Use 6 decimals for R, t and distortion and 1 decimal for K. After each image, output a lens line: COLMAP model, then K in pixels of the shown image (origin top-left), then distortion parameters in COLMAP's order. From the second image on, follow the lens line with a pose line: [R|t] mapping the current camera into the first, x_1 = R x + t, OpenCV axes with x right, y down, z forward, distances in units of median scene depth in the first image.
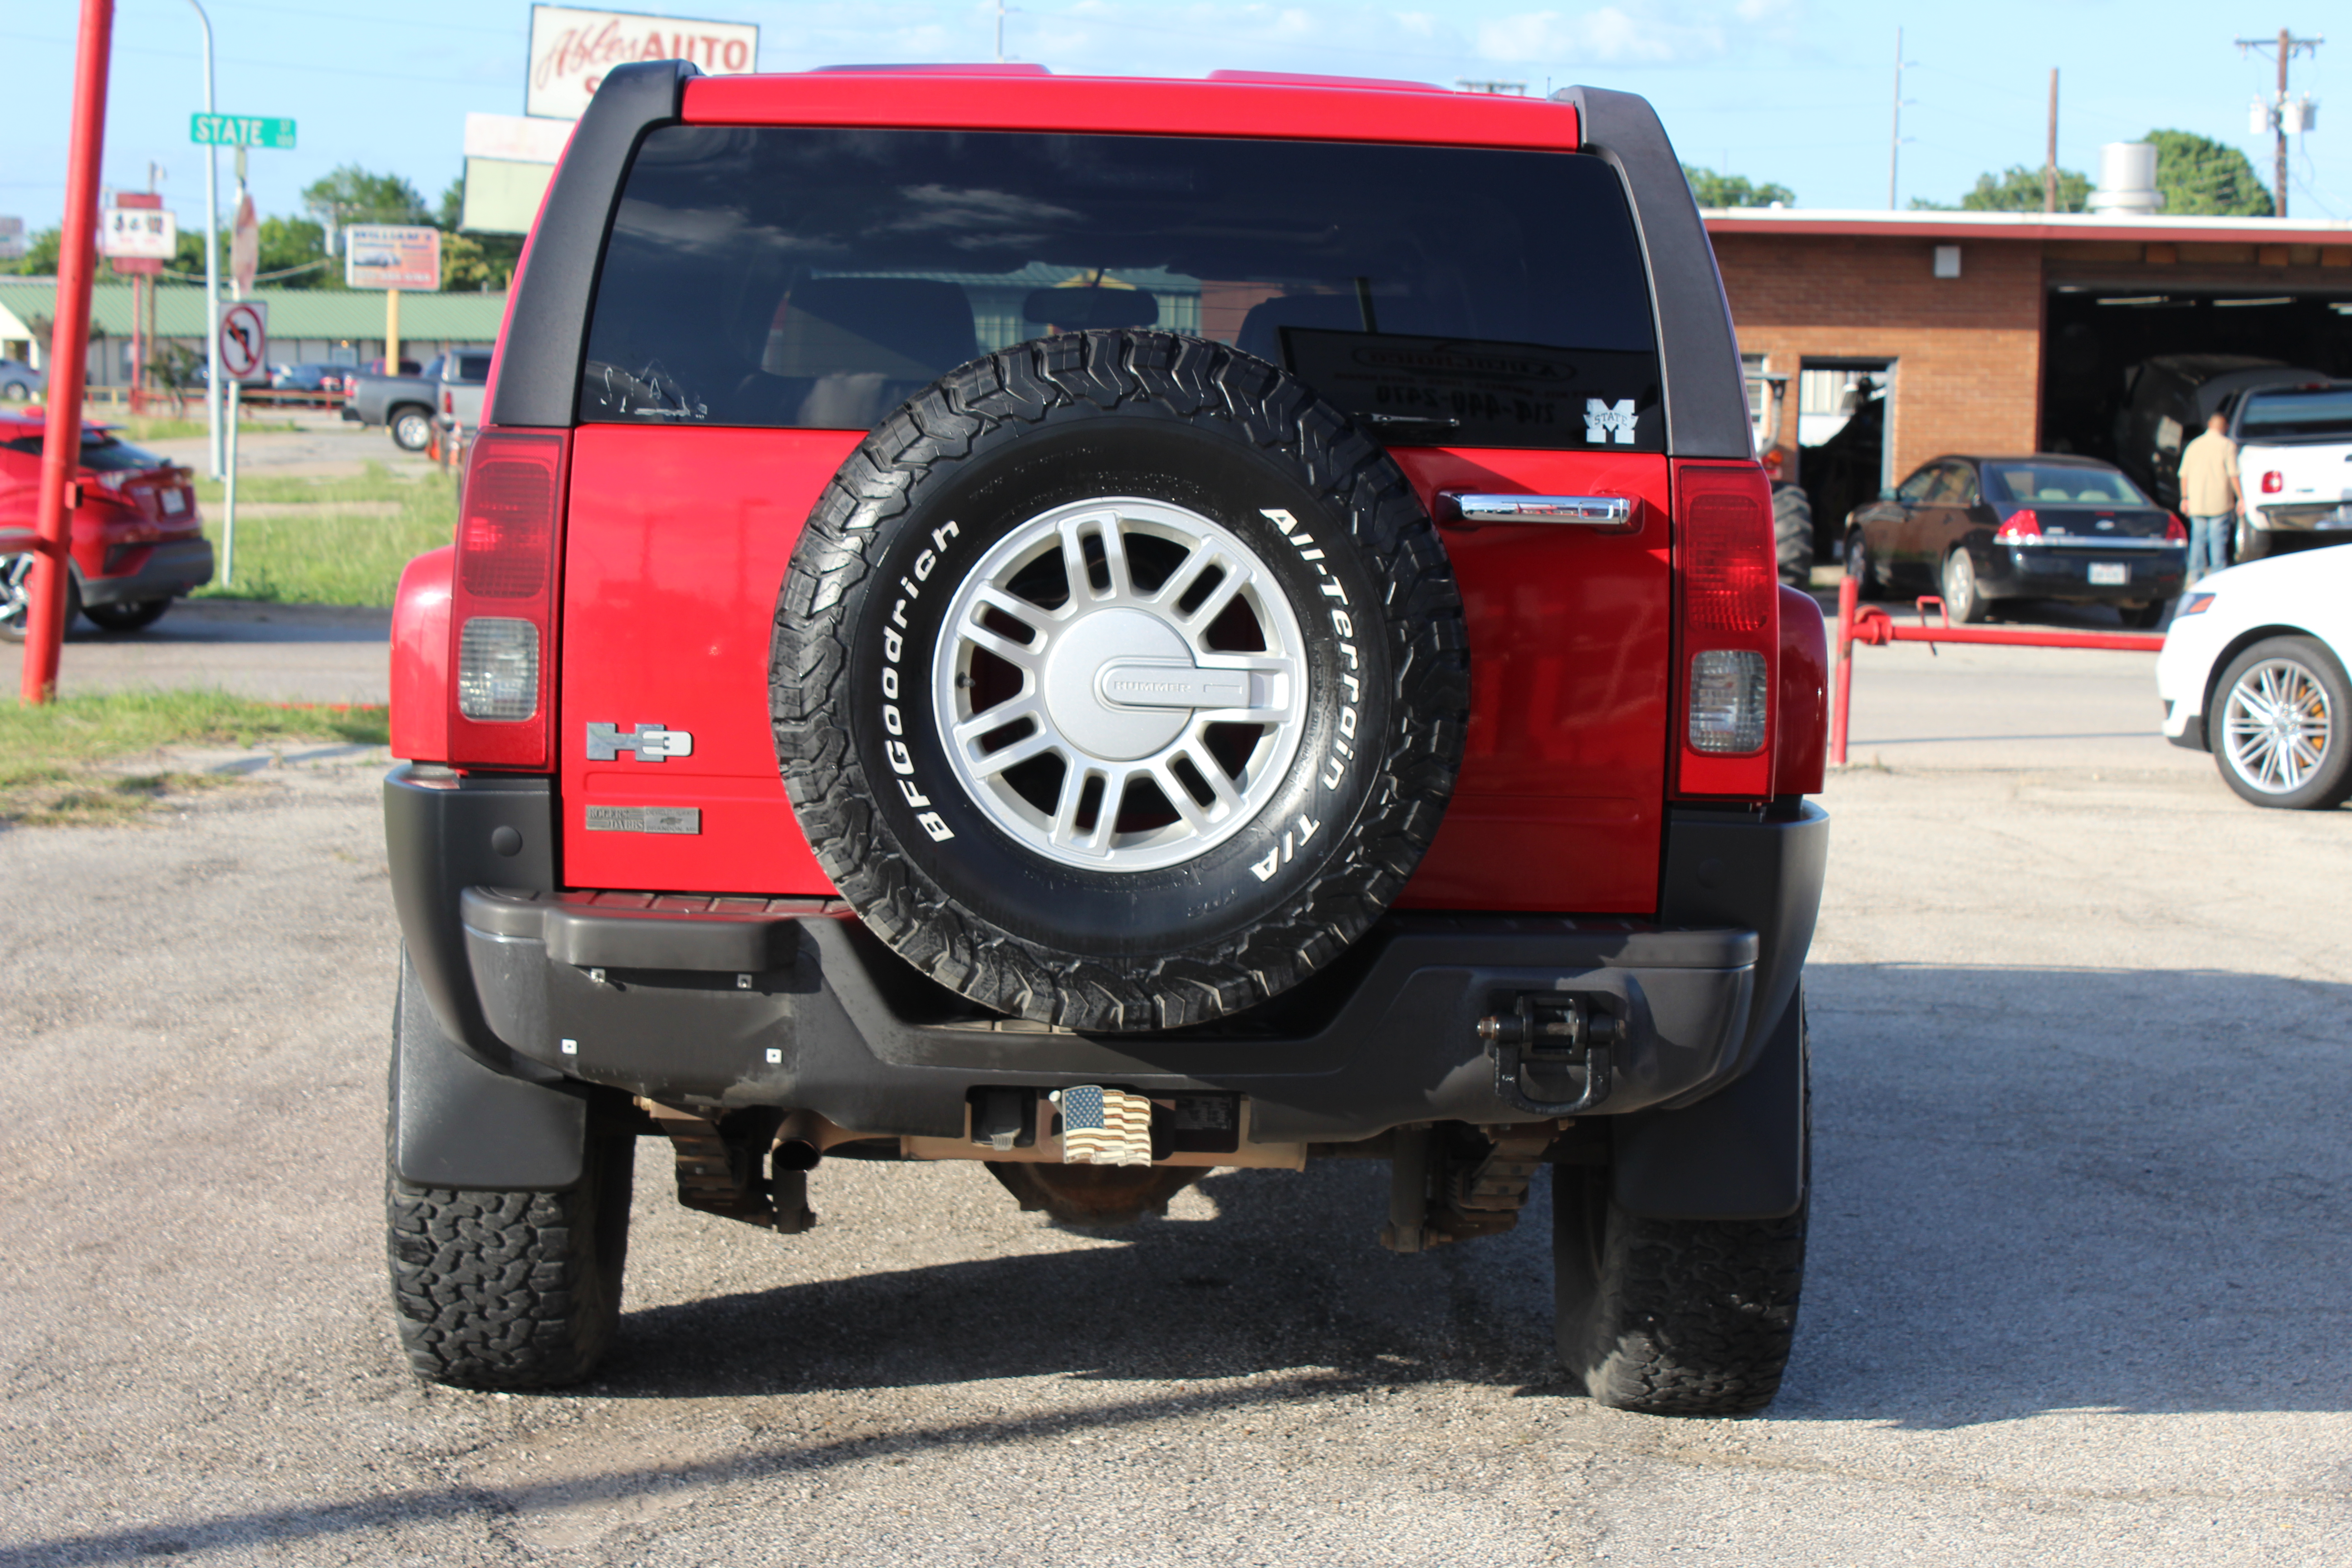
lens RADIAL K [[4195.6, 0, 1176.7], [0, 4195.6, 731.0], [0, 0, 1]] dist [0.024701, -0.101555]
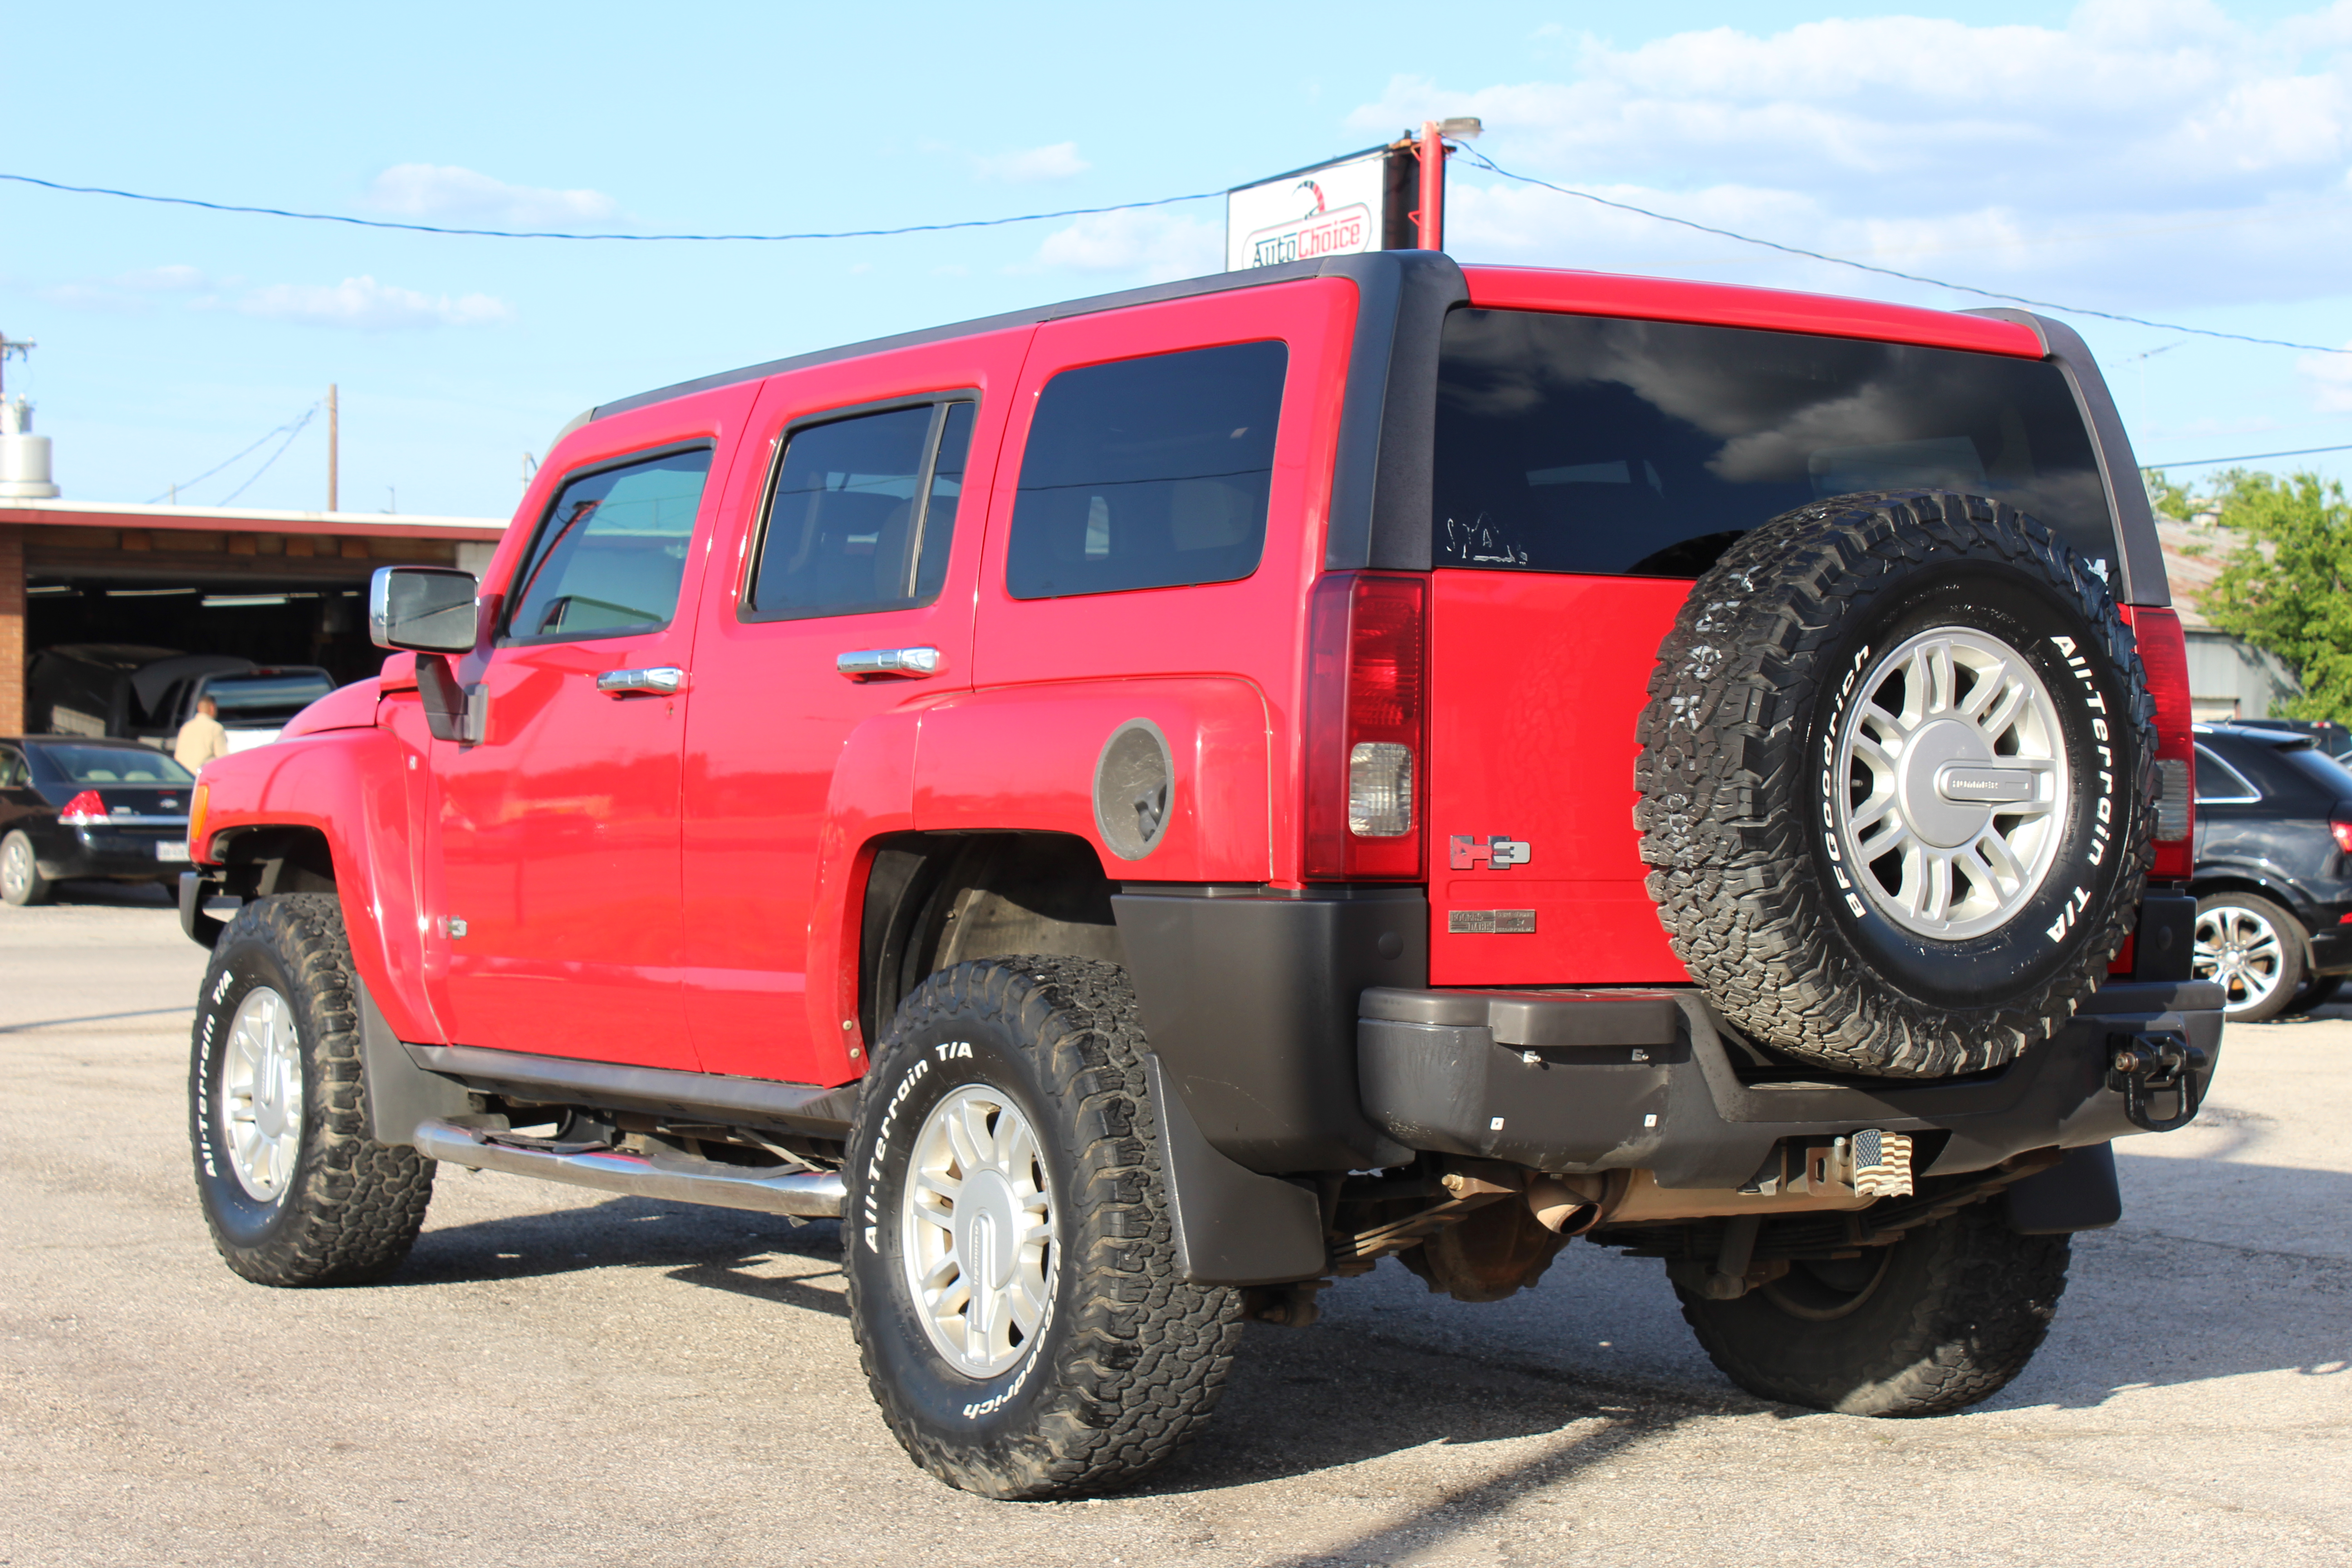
lens RADIAL K [[4195.6, 0, 1176.7], [0, 4195.6, 731.0], [0, 0, 1]] dist [0.024701, -0.101555]
pose [[0.846020, -0.008633, 0.533082, -0.795030], [0.047246, 0.997149, -0.058834, 0.032329], [-0.531054, 0.074961, 0.844016, 0.098209]]
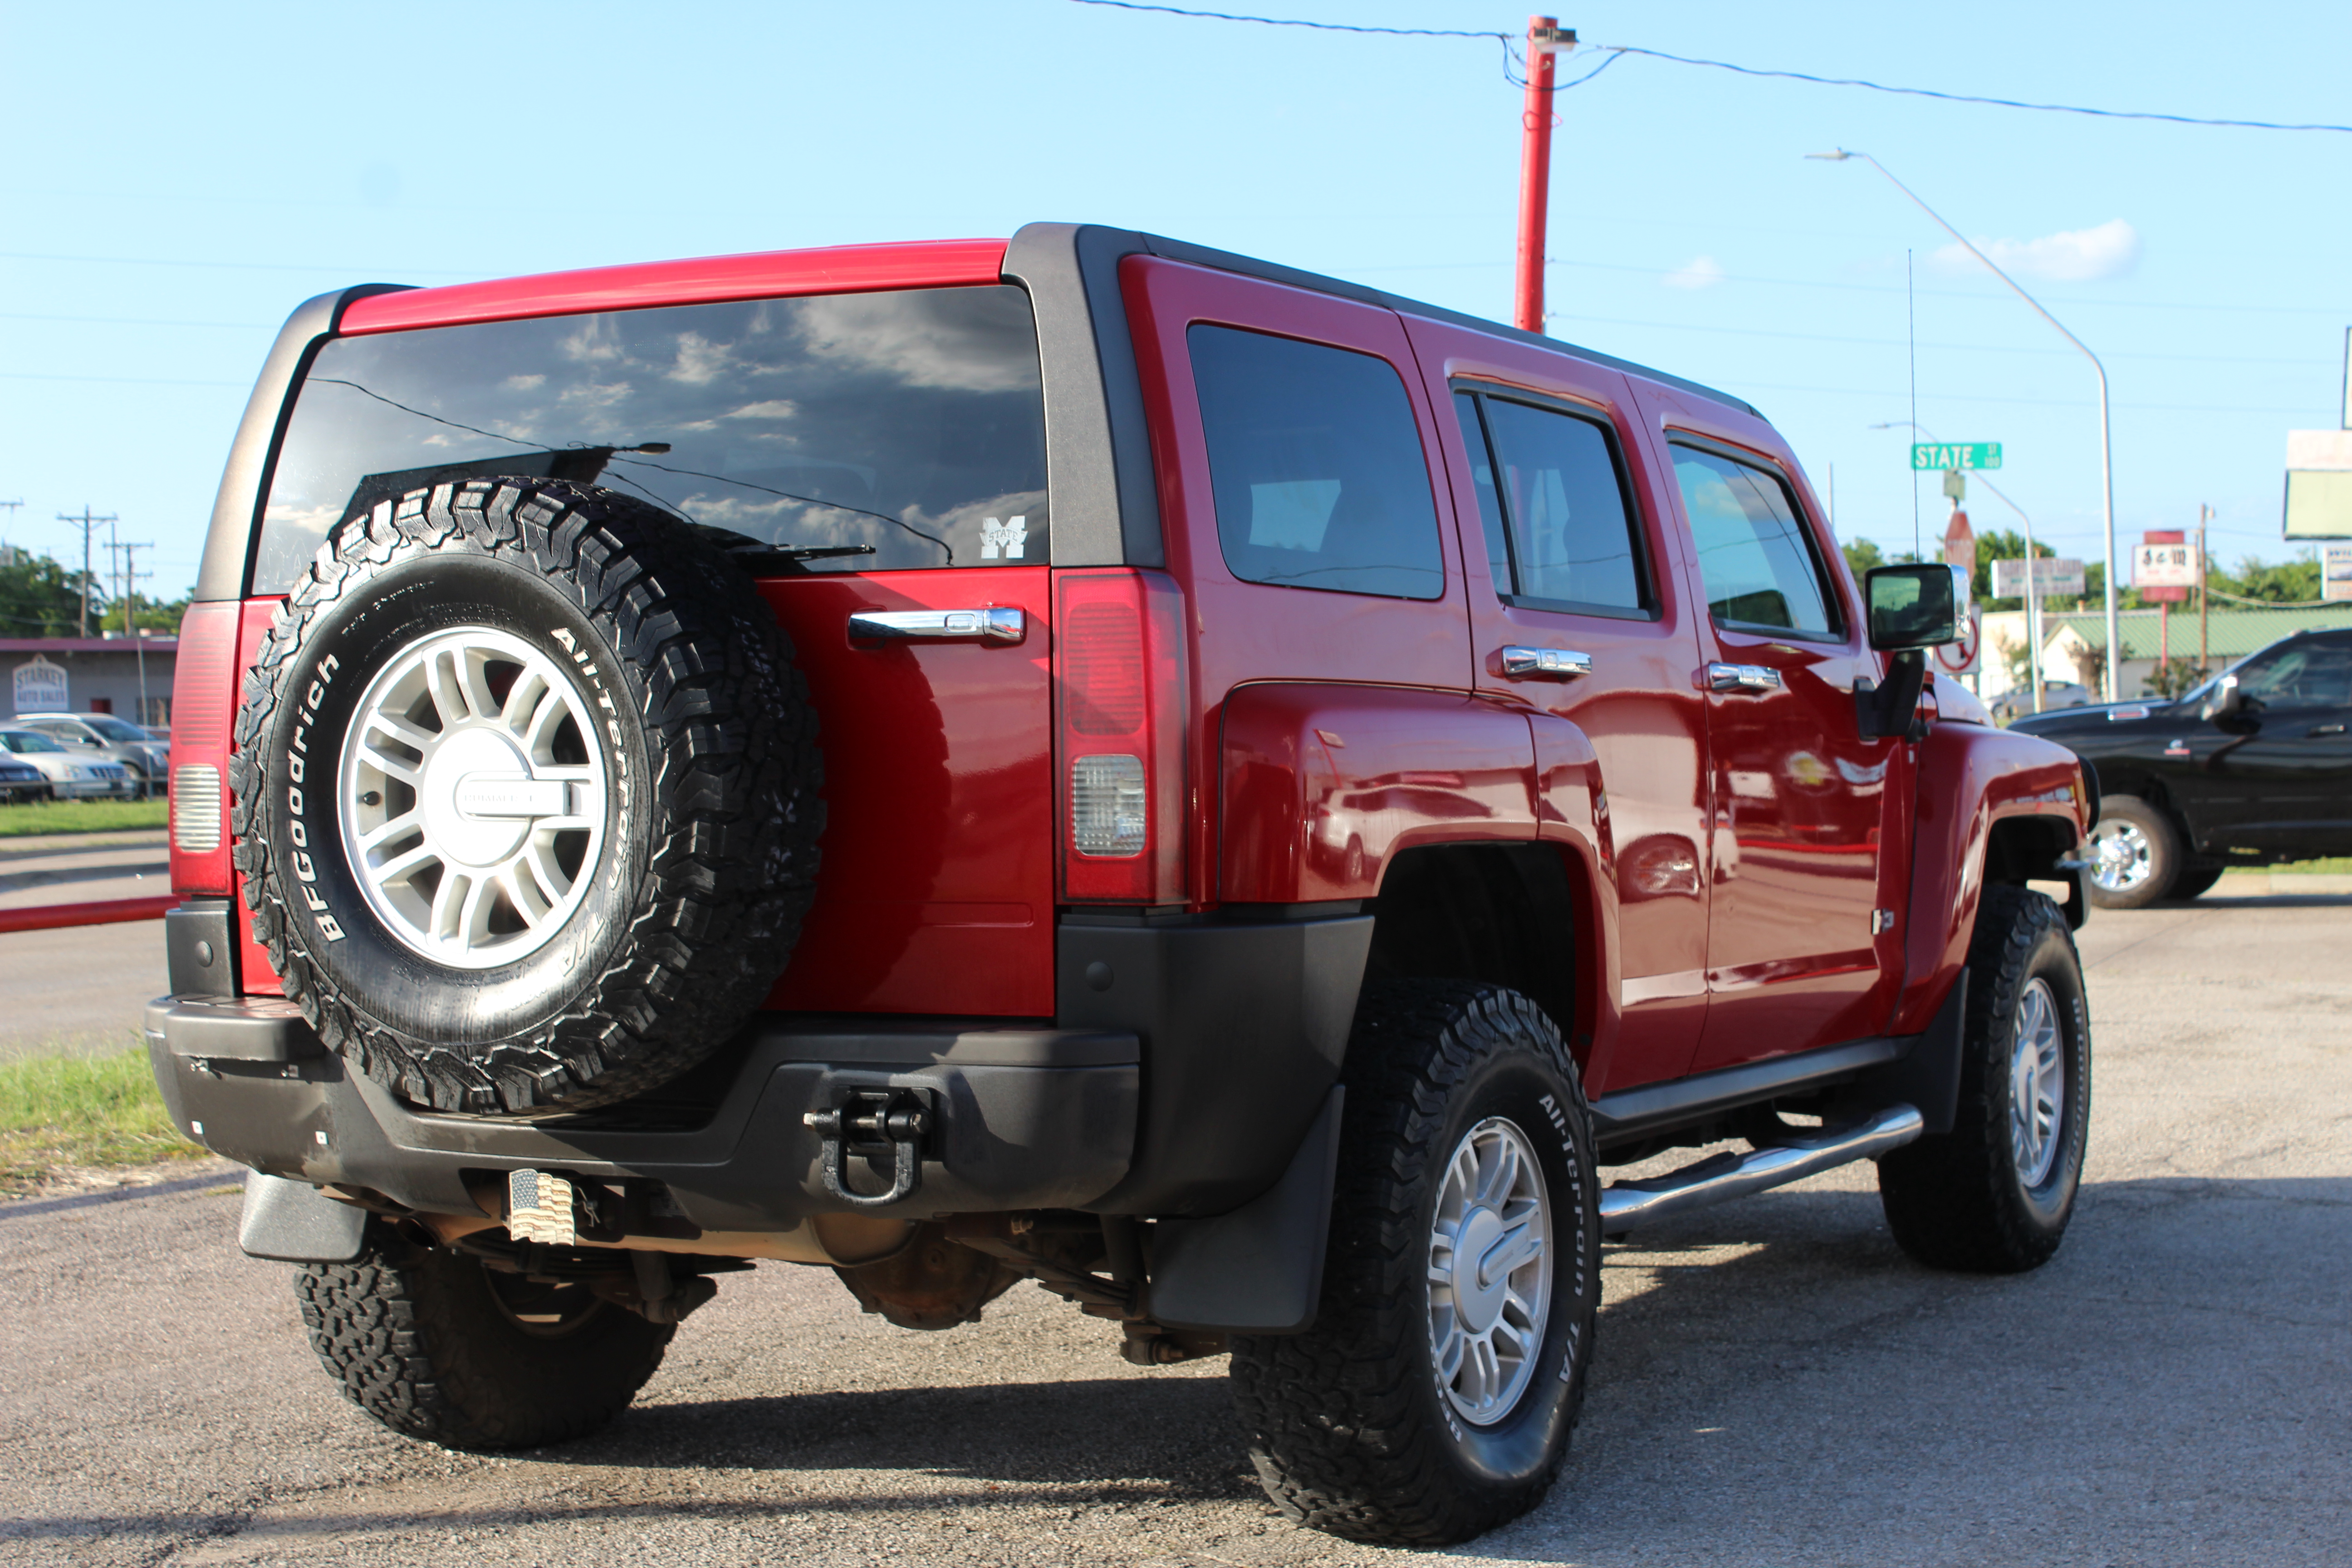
lens RADIAL K [[3690.3, 0, 1176.0], [0, 3690.3, 784.0], [0, 0, 1]] dist [0.001624, -0.058666]
pose [[0.865603, -0.031723, -0.499725, 0.595279], [0.001202, 0.998120, -0.061279, 0.042463], [0.500730, 0.052443, 0.864013, 0.243016]]
